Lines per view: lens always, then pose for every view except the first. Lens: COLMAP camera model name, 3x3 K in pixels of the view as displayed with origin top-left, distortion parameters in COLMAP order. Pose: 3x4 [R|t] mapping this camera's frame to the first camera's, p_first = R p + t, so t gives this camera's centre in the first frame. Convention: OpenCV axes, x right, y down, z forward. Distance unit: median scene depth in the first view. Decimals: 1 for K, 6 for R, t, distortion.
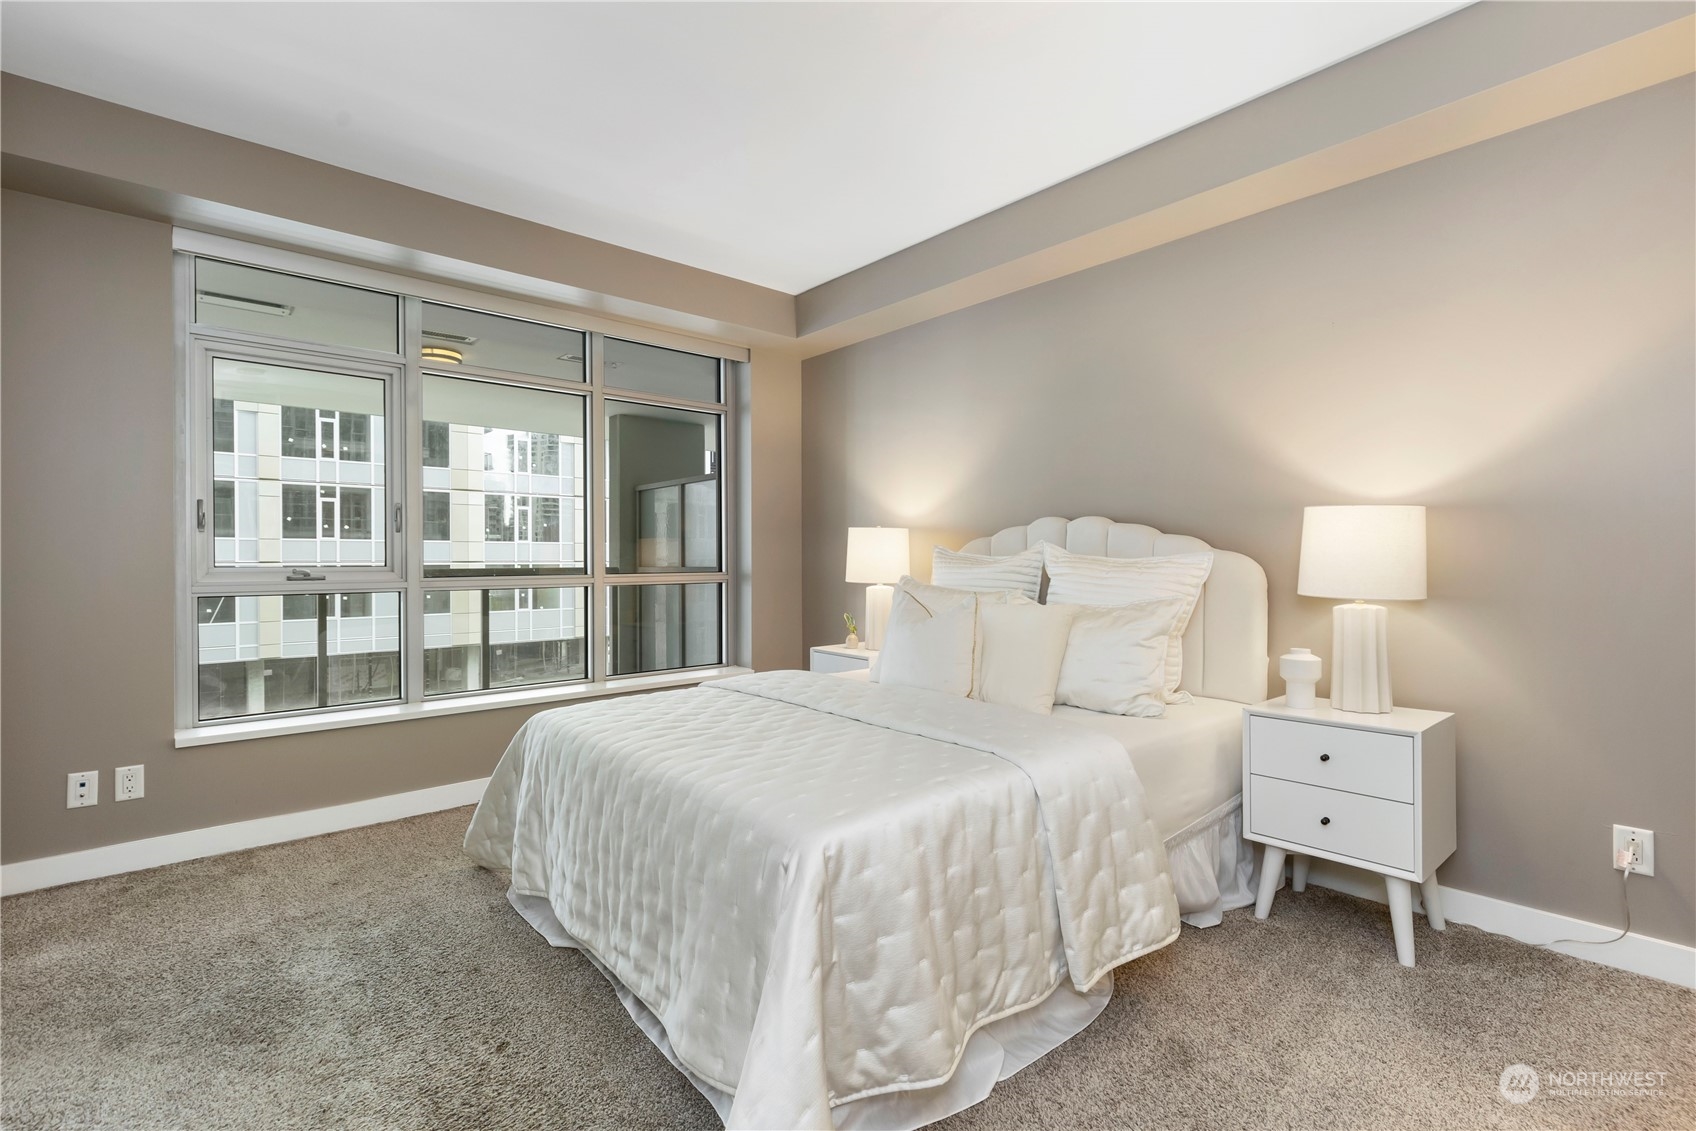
lens RADIAL K [[780.7, 0, 851.0], [0, 780.7, 559.8], [0, 0, 1]] dist [0.012691, -0.002046]
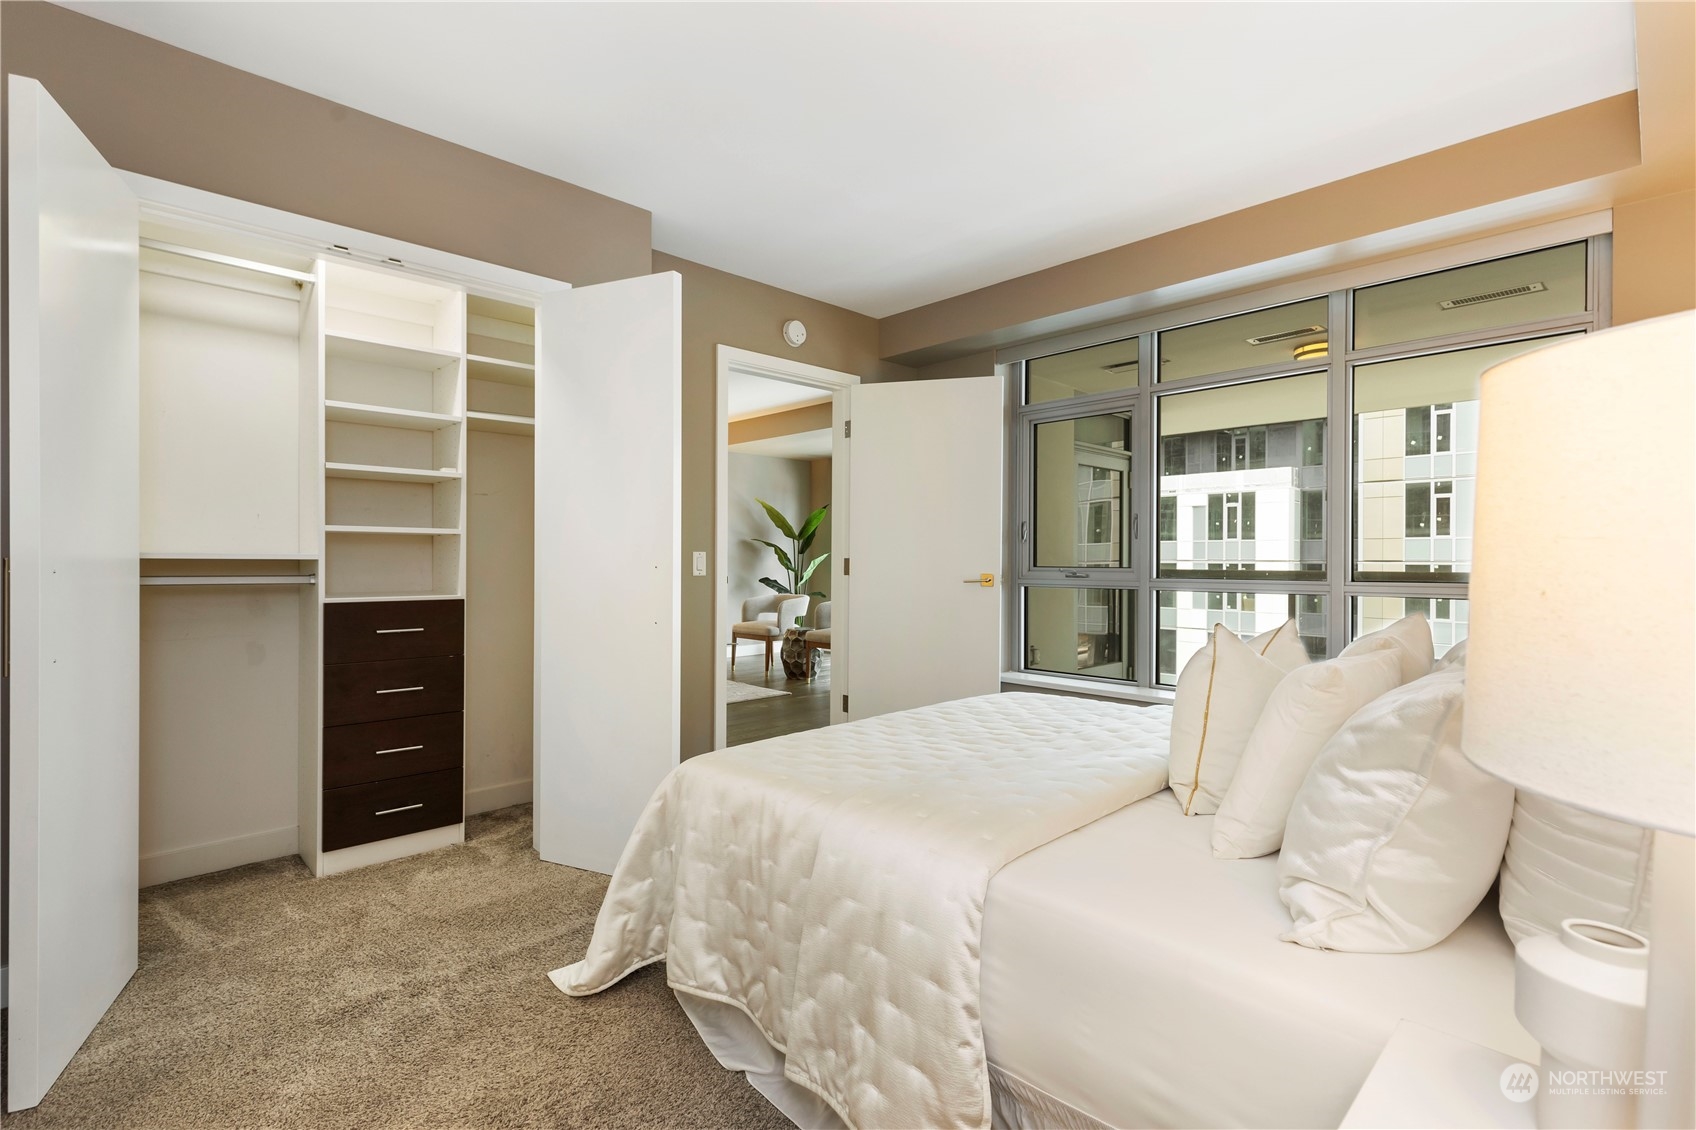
lens RADIAL K [[780.7, 0, 850.9], [0, 780.7, 561.5], [0, 0, 1]] dist [0.012691, -0.002046]
pose [[0.050286, 0.008315, -0.998700, 0.485959], [-0.002055, 0.999964, 0.008223, -0.006750], [0.998733, 0.001639, 0.050301, 0.434599]]
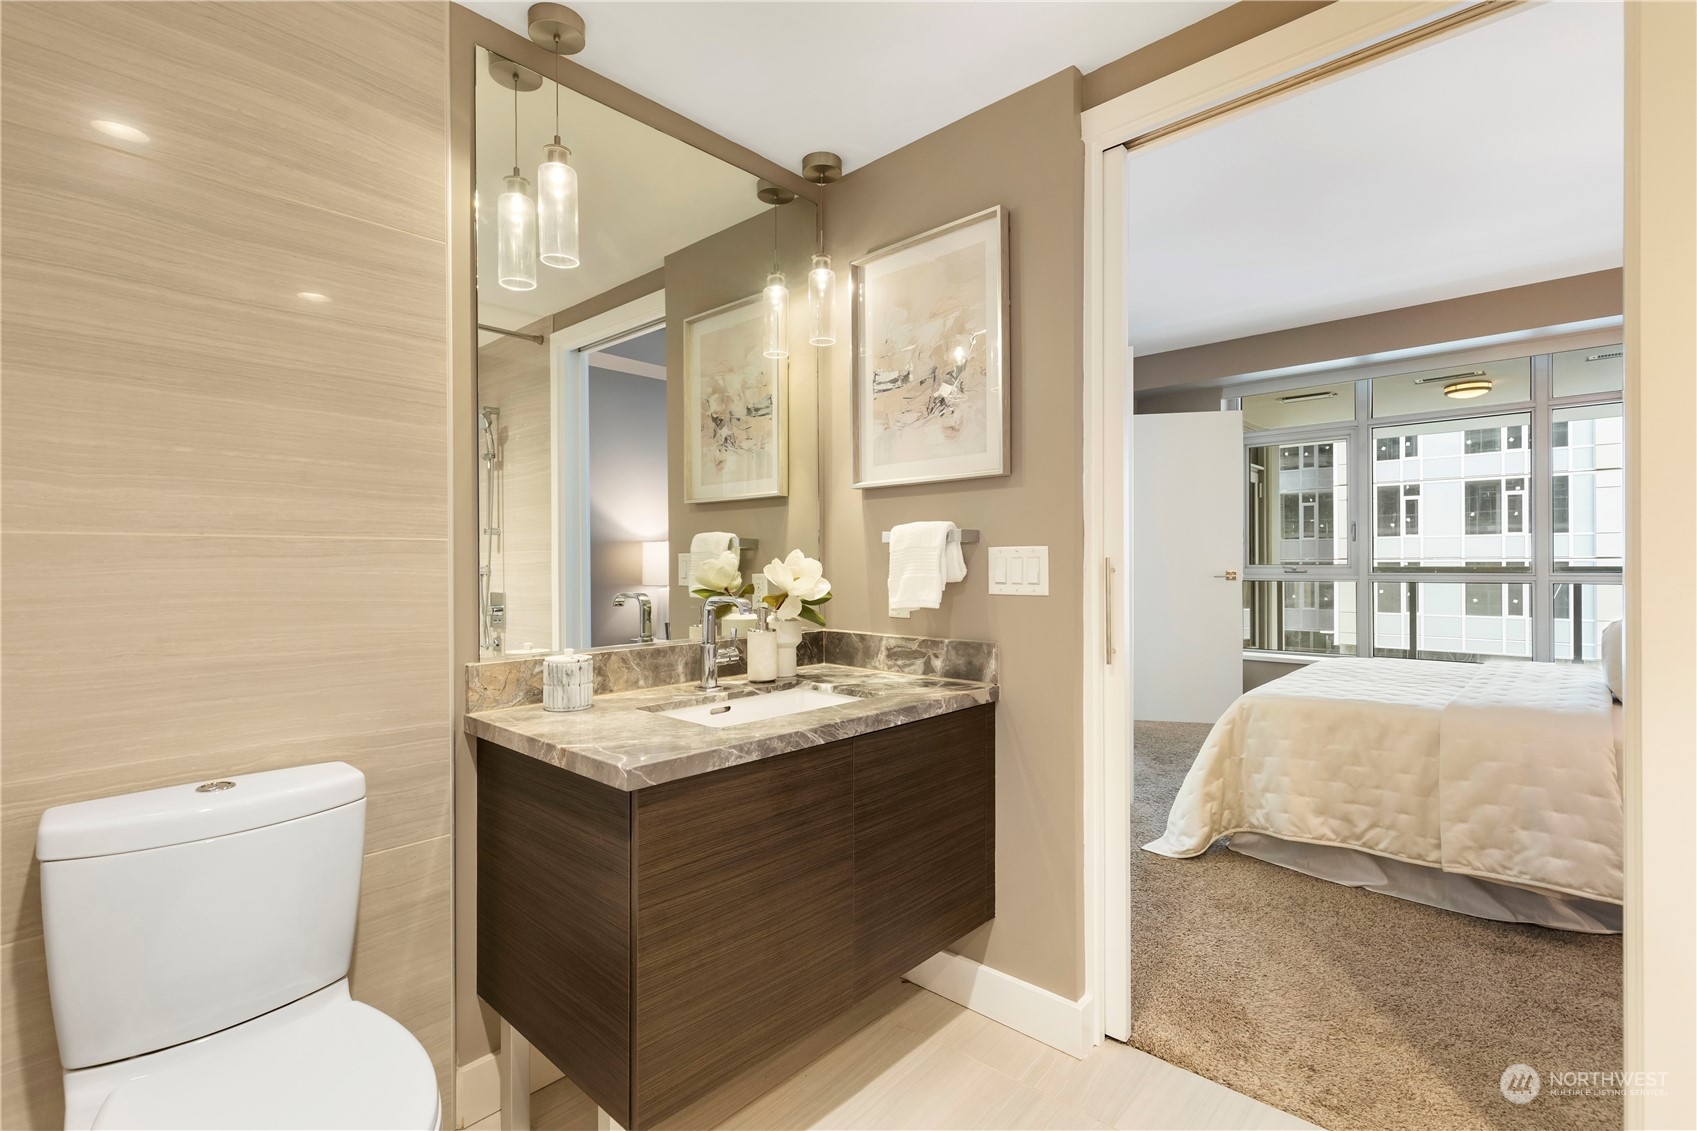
lens RADIAL K [[781.2, 0, 853.0], [0, 781.2, 564.1], [0, 0, 1]] dist [0.012691, -0.002046]
pose [[0.111422, 0.007238, -0.993747, 0.667503], [0.007601, 0.999938, 0.008135, -0.008388], [0.993744, -0.008460, 0.111360, -0.086633]]
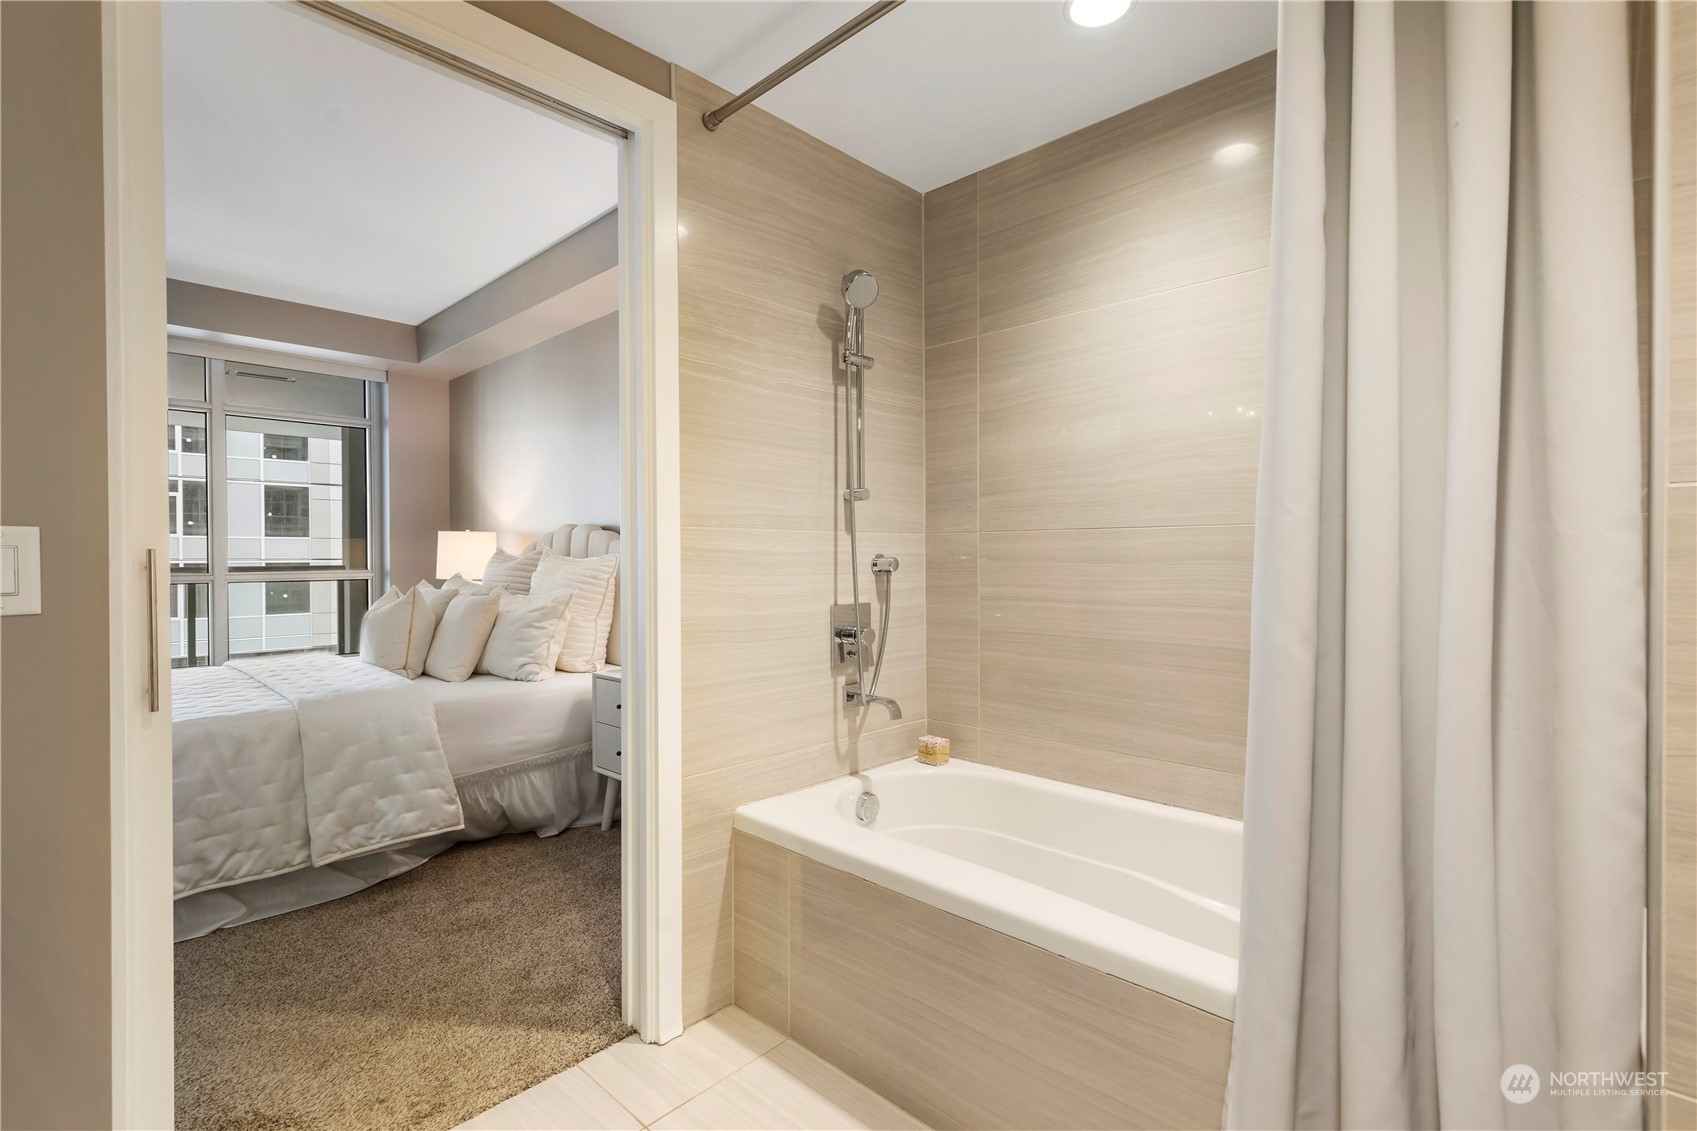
lens RADIAL K [[781.2, 0, 840.8], [0, 781.2, 567.0], [0, 0, 1]] dist [0.012691, -0.002046]
pose [[0.996459, -0.000527, 0.084082, 0.473533], [-0.000638, 0.999904, 0.013828, -0.004139], [-0.084082, -0.013833, 0.996363, -0.203614]]
